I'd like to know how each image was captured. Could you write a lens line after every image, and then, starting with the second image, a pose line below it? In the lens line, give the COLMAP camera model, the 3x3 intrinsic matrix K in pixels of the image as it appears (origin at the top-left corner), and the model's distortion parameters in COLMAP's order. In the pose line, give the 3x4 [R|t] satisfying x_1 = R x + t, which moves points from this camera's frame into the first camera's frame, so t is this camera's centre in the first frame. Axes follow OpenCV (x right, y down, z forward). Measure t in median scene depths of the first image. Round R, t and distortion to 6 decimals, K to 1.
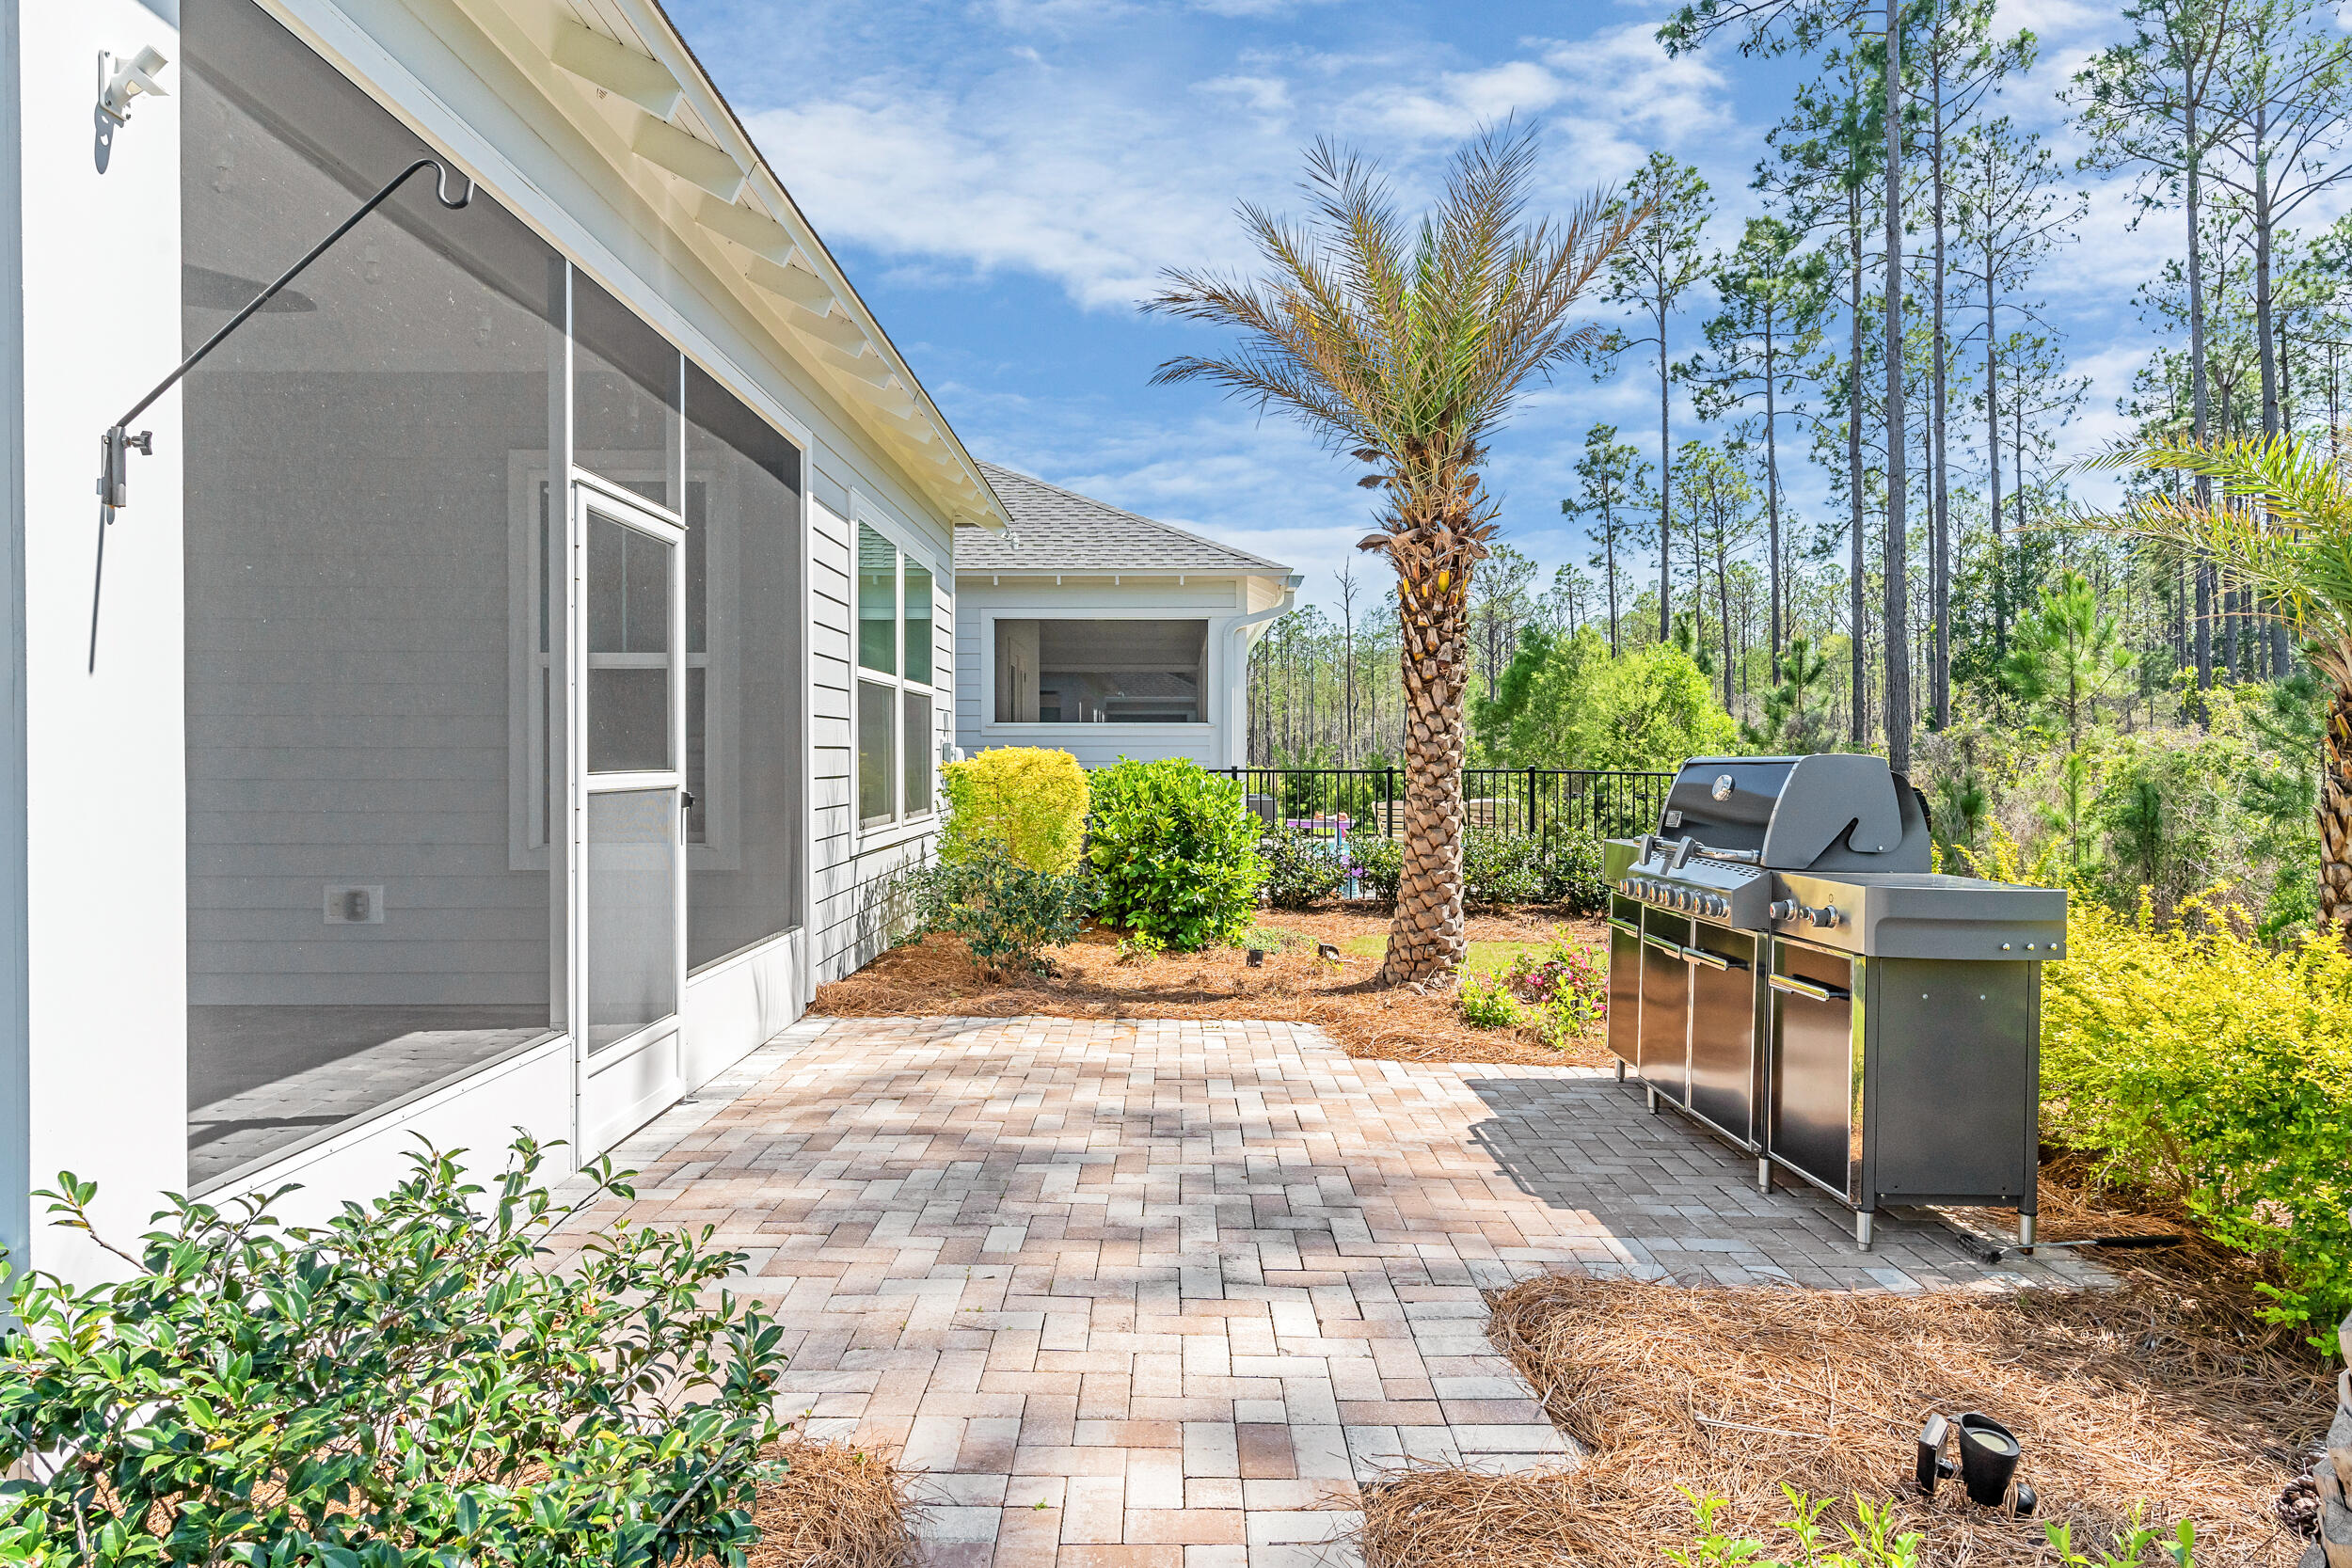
lens RADIAL K [[1473.6, 0, 1168.2], [0, 1473.6, 775.2], [0, 0, 1]] dist [-0.007493, 0.002878]
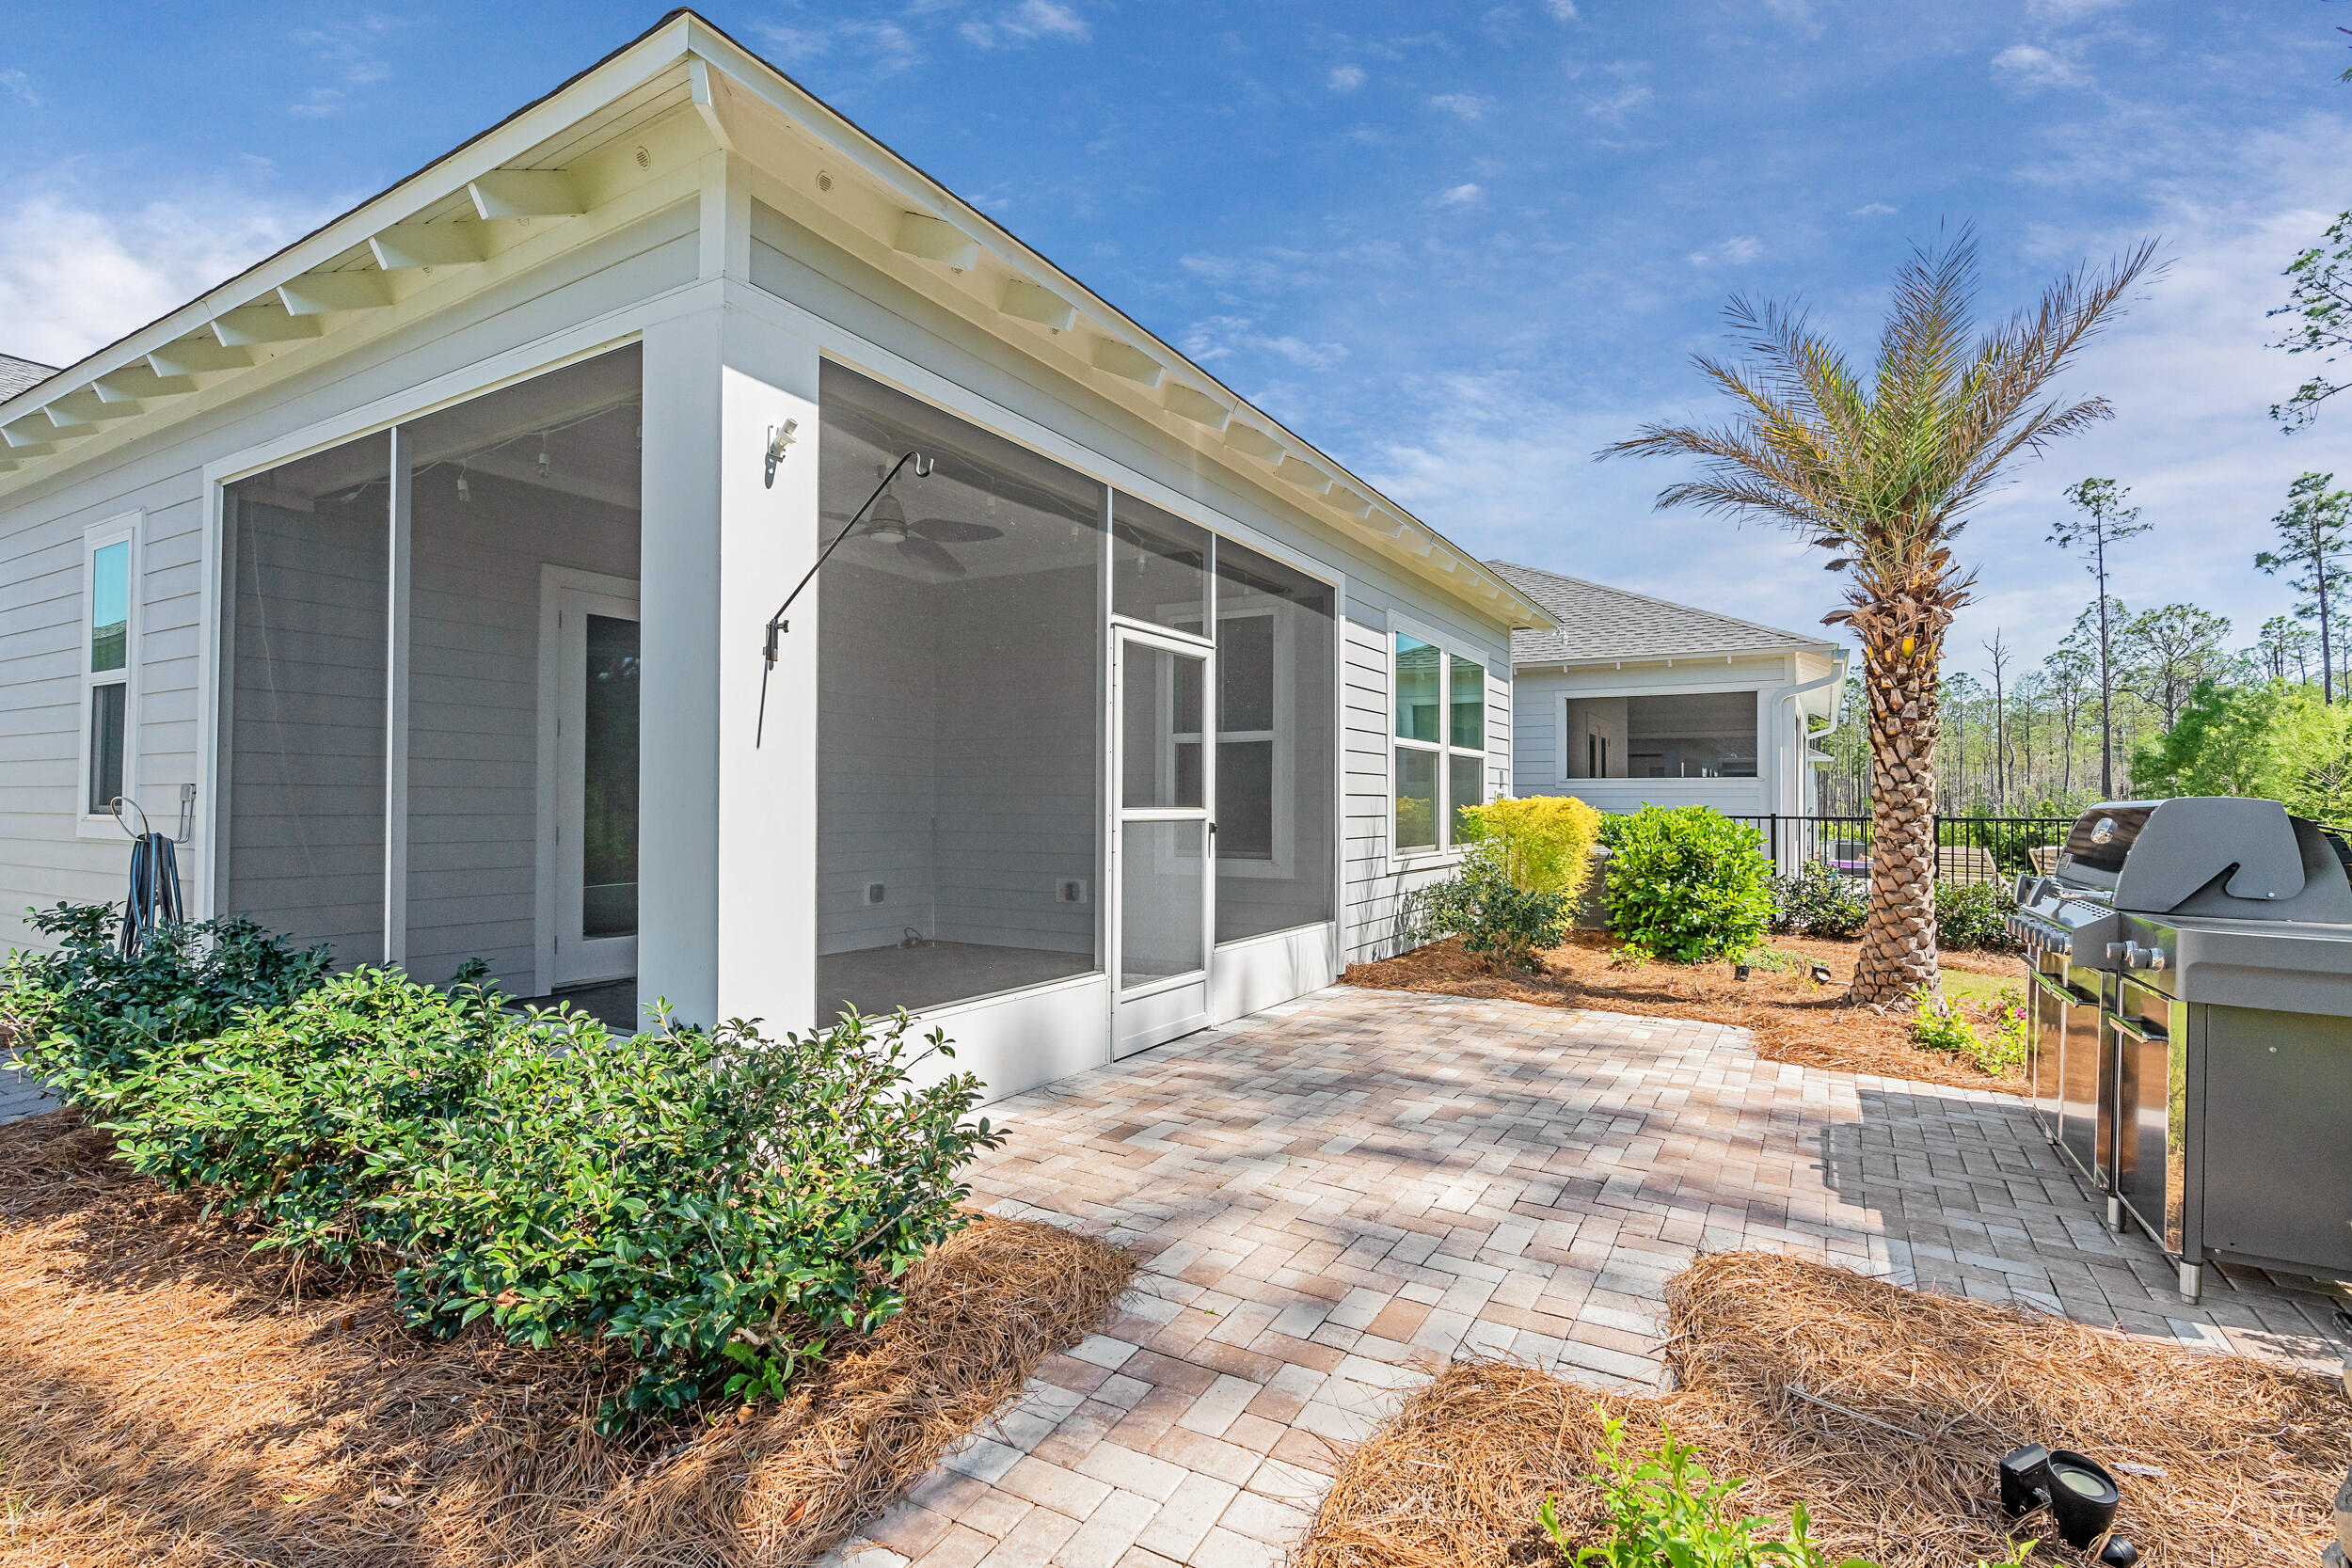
lens RADIAL K [[1088.6, 0, 1198.9], [0, 1088.6, 789.4], [0, 0, 1]] dist [-0.004509, 0.000881]
pose [[0.864769, -0.003576, -0.502158, 0.135418], [-0.010915, 0.999605, -0.025915, 0.003919], [0.502052, 0.027891, 0.864388, 0.018868]]
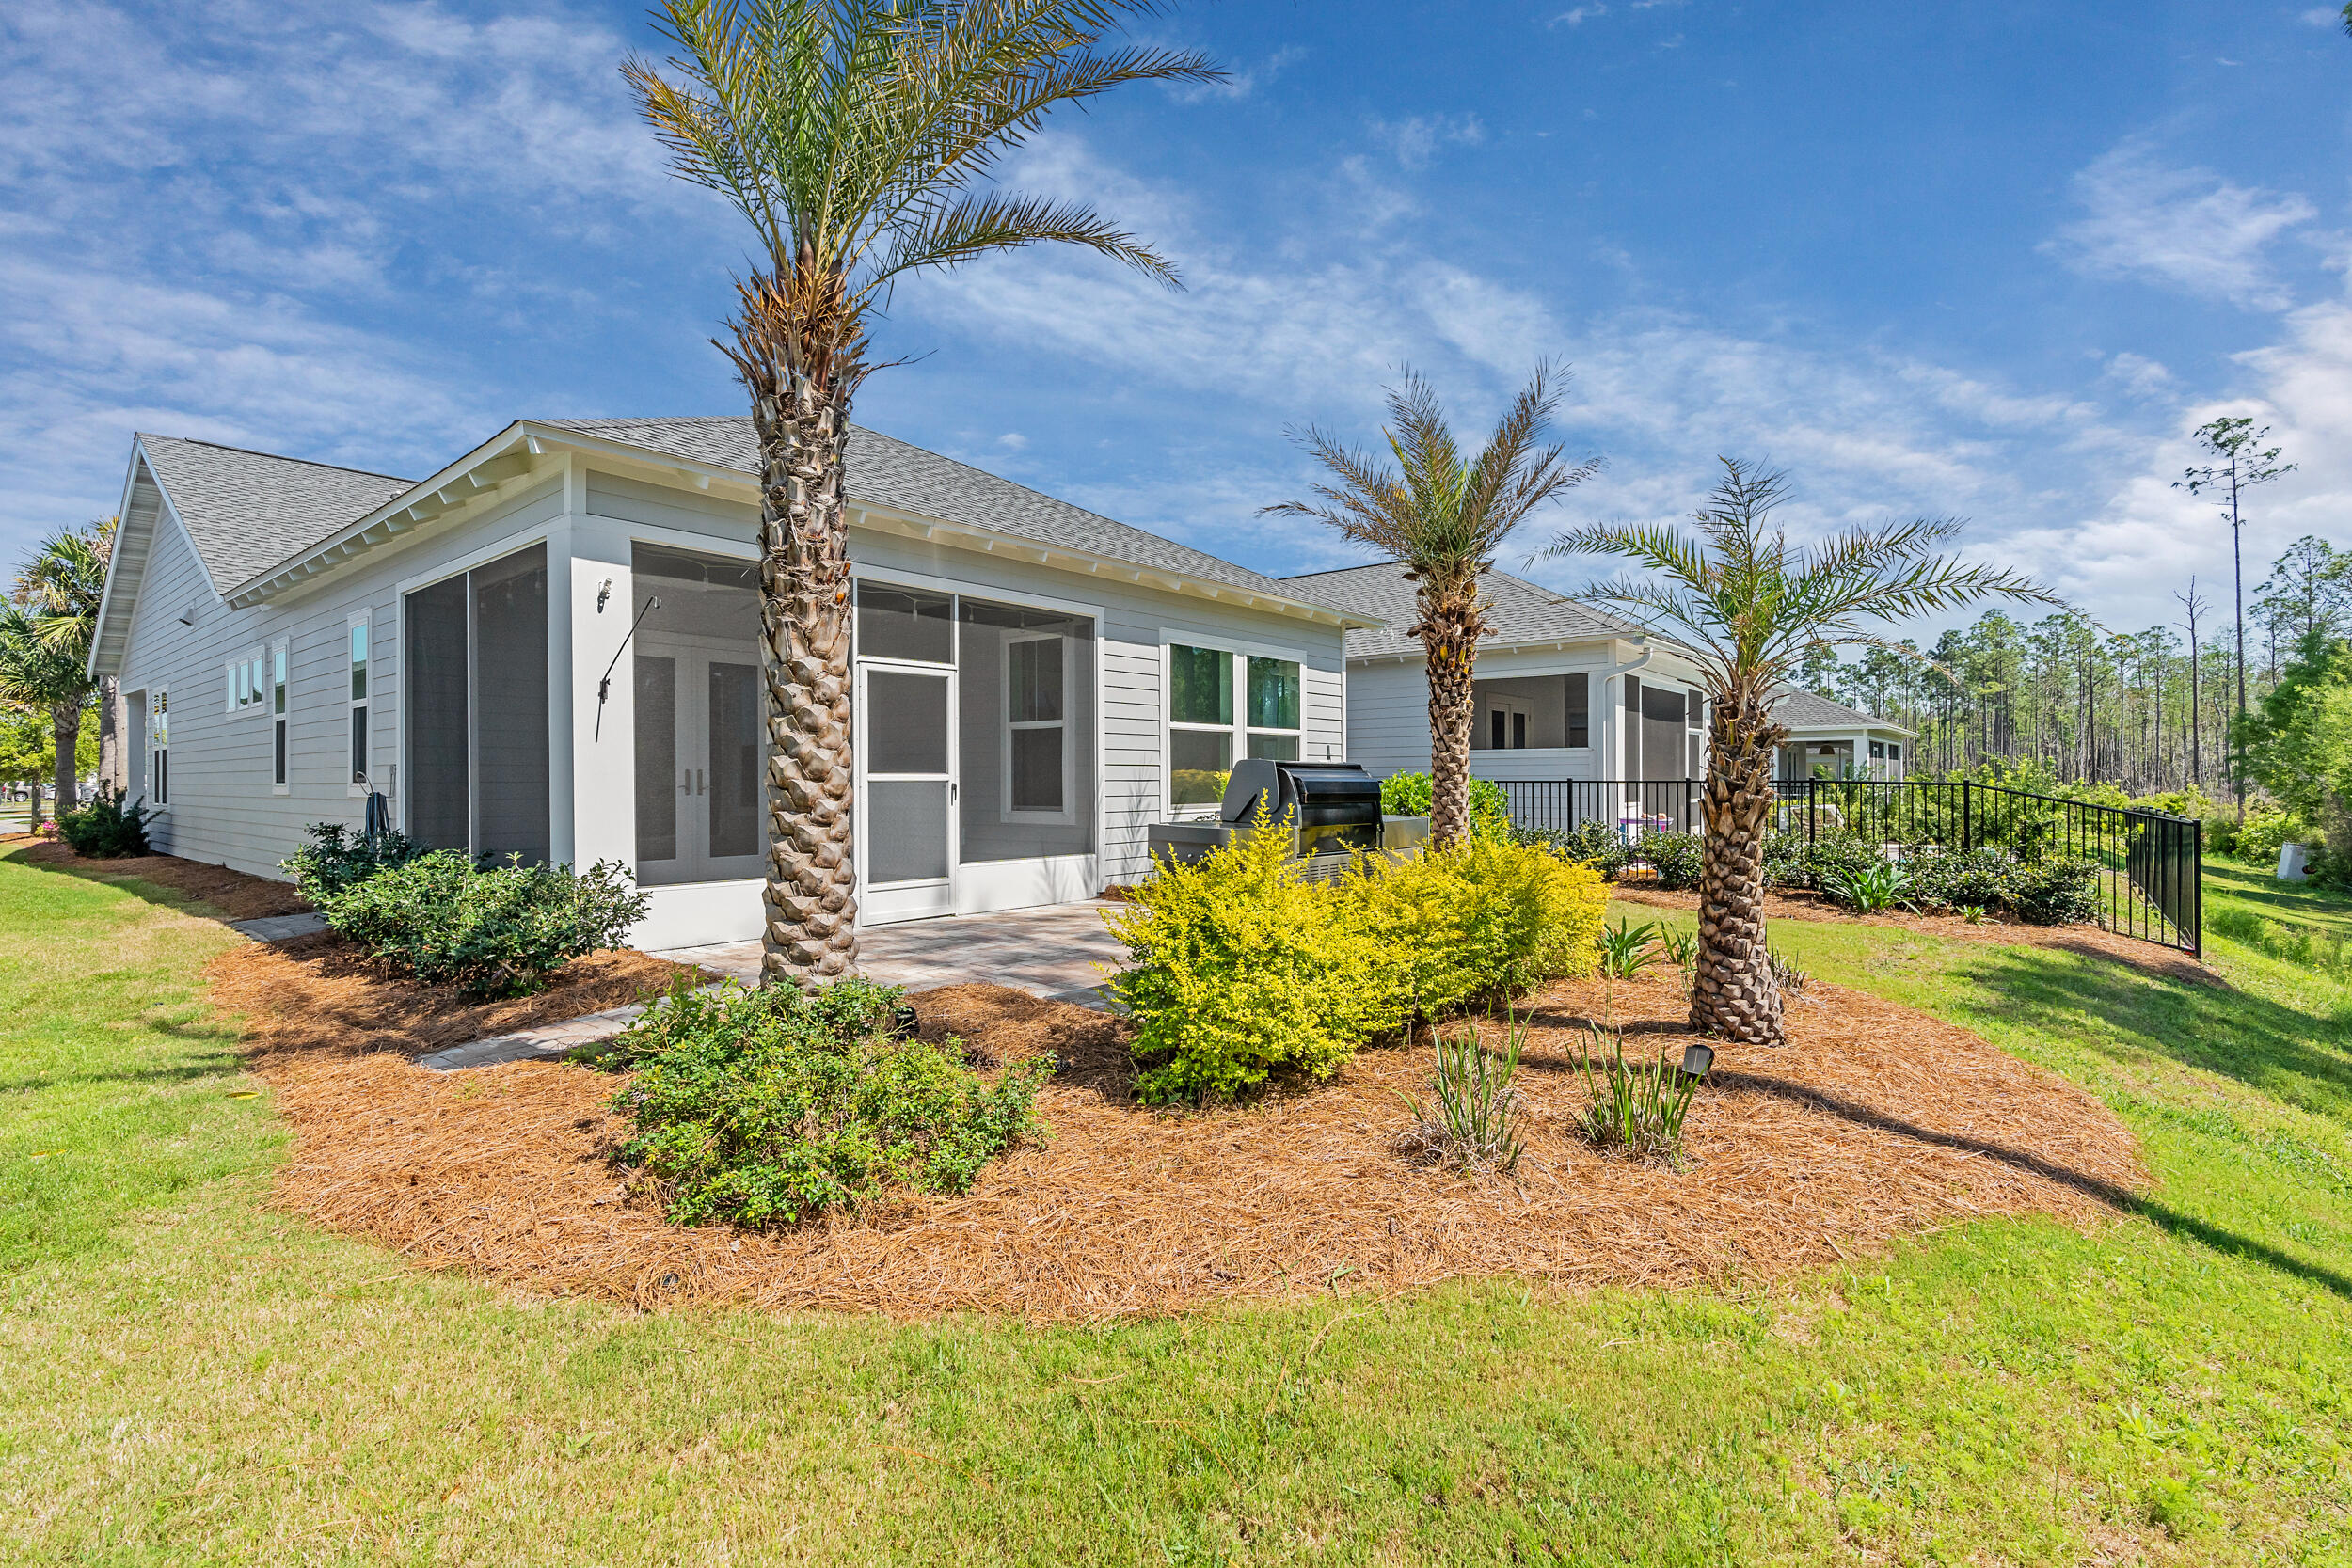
lens RADIAL K [[1088.6, 0, 1164.1], [0, 1088.6, 790.2], [0, 0, 1]] dist [-0.004509, 0.000881]
pose [[0.749461, 0.004611, -0.662032, 0.660439], [-0.006831, 0.999976, -0.000770, 0.013438], [0.662013, 0.005099, 0.749475, -0.046083]]
